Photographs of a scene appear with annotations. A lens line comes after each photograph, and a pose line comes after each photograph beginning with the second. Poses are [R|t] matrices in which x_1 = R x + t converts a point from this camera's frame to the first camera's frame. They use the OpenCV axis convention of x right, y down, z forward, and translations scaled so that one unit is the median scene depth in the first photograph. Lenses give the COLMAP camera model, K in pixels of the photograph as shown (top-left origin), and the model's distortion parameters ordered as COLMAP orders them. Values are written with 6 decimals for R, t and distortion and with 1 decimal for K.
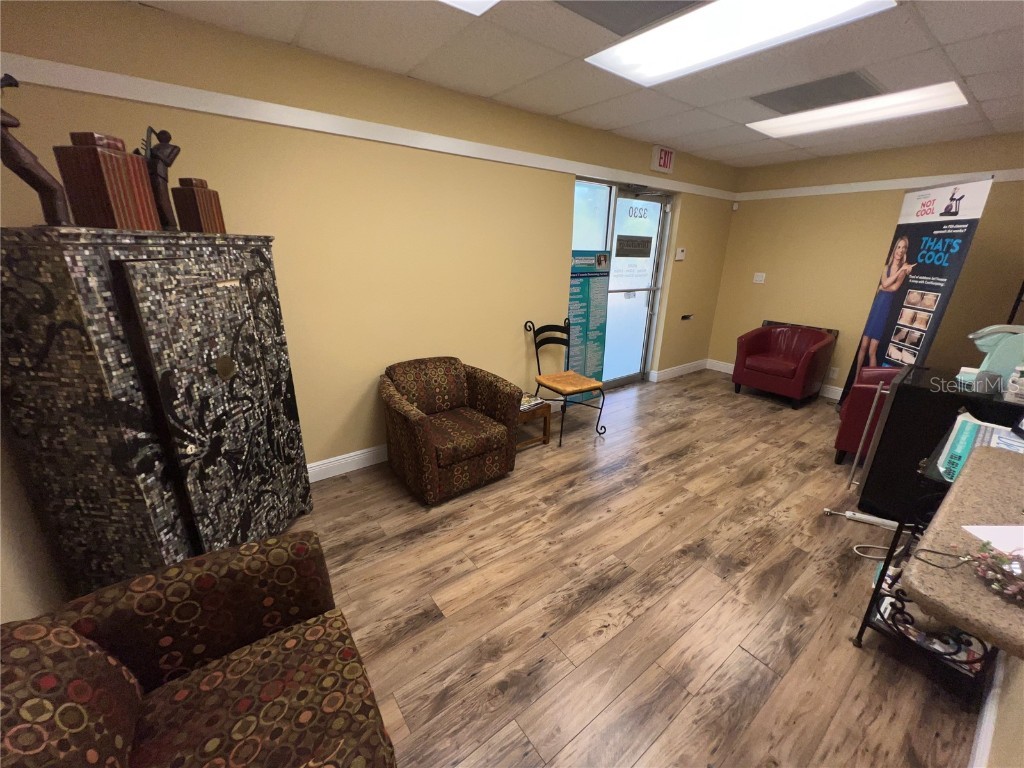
lens RADIAL K [[410.1, 0, 511.7], [0, 410.1, 381.7], [0, 0, 1]] dist [0.000522, 0.000031]
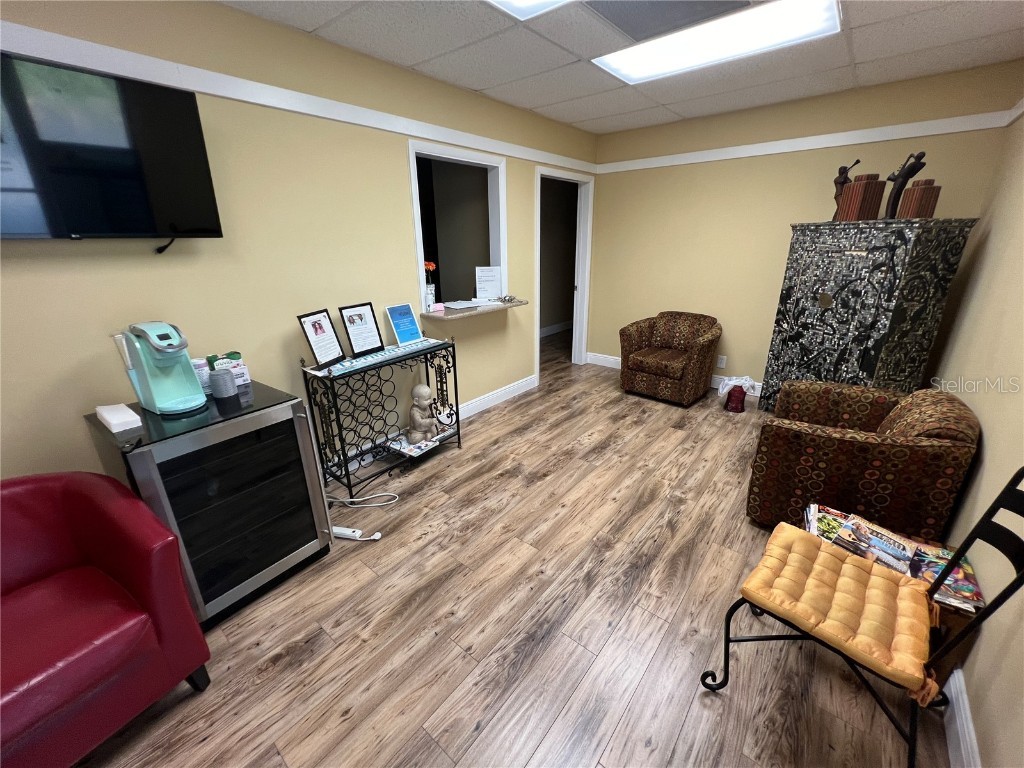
lens RADIAL K [[410.1, 0, 511.4], [0, 410.1, 384.8], [0, 0, 1]] dist [0.000522, 0.000031]
pose [[-0.973336, 0.068374, -0.218957, 0.879174], [-0.080358, 0.792416, 0.604665, -0.615716], [0.214848, 0.606137, -0.765792, 2.008366]]
